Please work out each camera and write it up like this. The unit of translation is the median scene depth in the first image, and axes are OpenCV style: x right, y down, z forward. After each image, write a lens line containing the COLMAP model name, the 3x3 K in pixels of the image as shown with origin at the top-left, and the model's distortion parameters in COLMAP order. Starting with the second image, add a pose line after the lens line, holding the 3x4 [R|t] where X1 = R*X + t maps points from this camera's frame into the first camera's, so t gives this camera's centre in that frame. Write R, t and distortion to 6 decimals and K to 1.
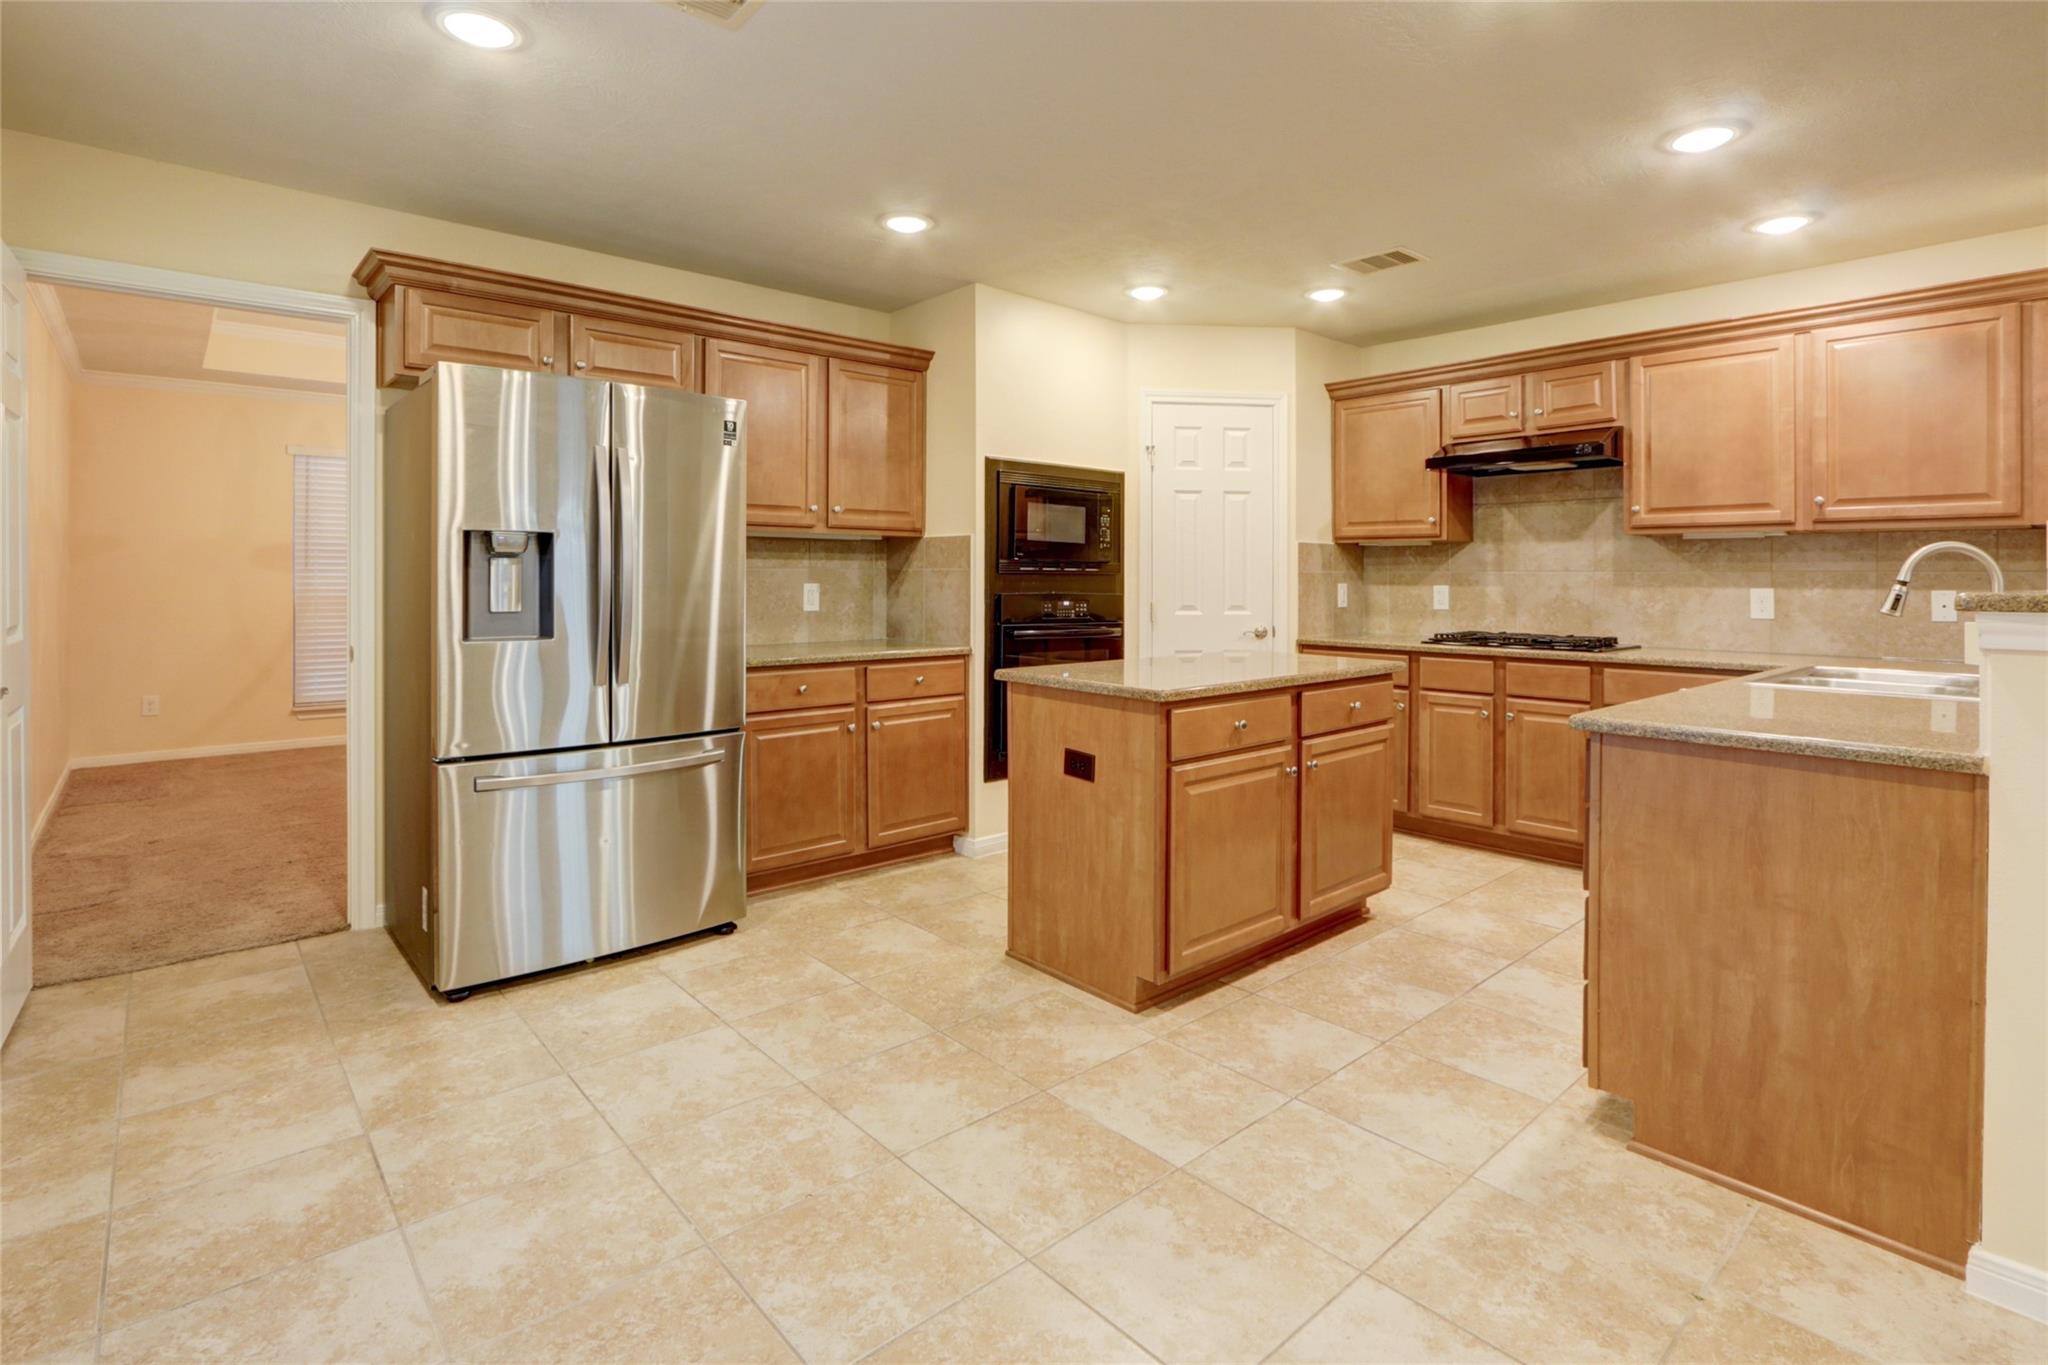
lens RADIAL K [[988.4, 0, 1029.0], [0, 988.4, 580.0], [0, 0, 1]] dist [-0.026925, 0.006534]
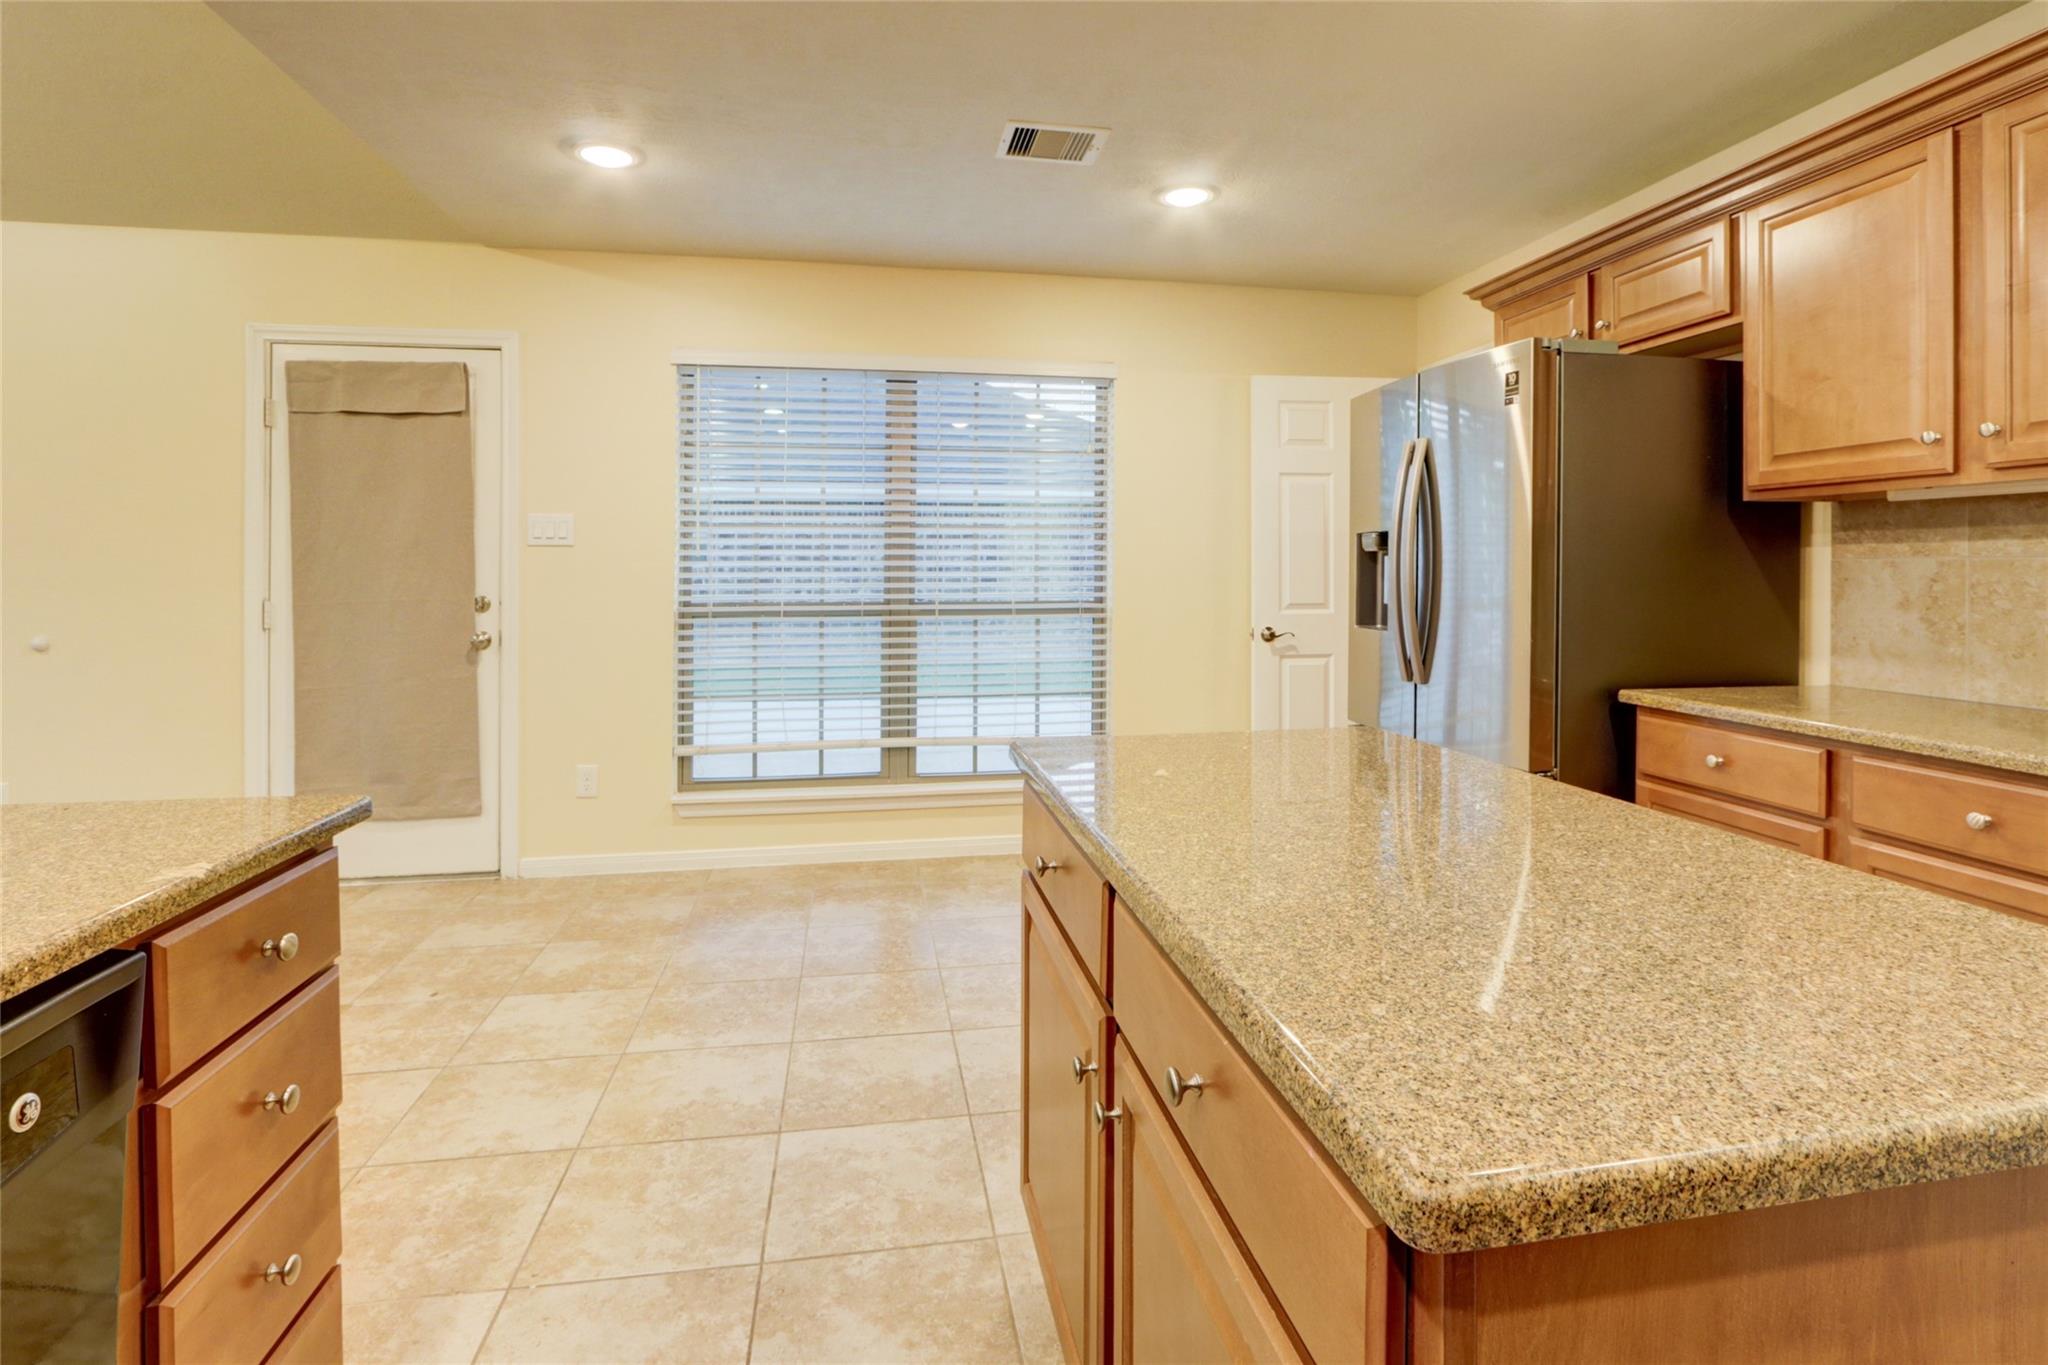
lens RADIAL K [[988.4, 0, 1029.0], [0, 988.4, 580.0], [0, 0, 1]] dist [-0.026925, 0.006534]
pose [[-0.524395, 0.001648, -0.851474, 0.448155], [-0.005849, 0.999968, 0.005537, 0.000195], [0.851455, 0.007884, -0.524368, 0.877009]]
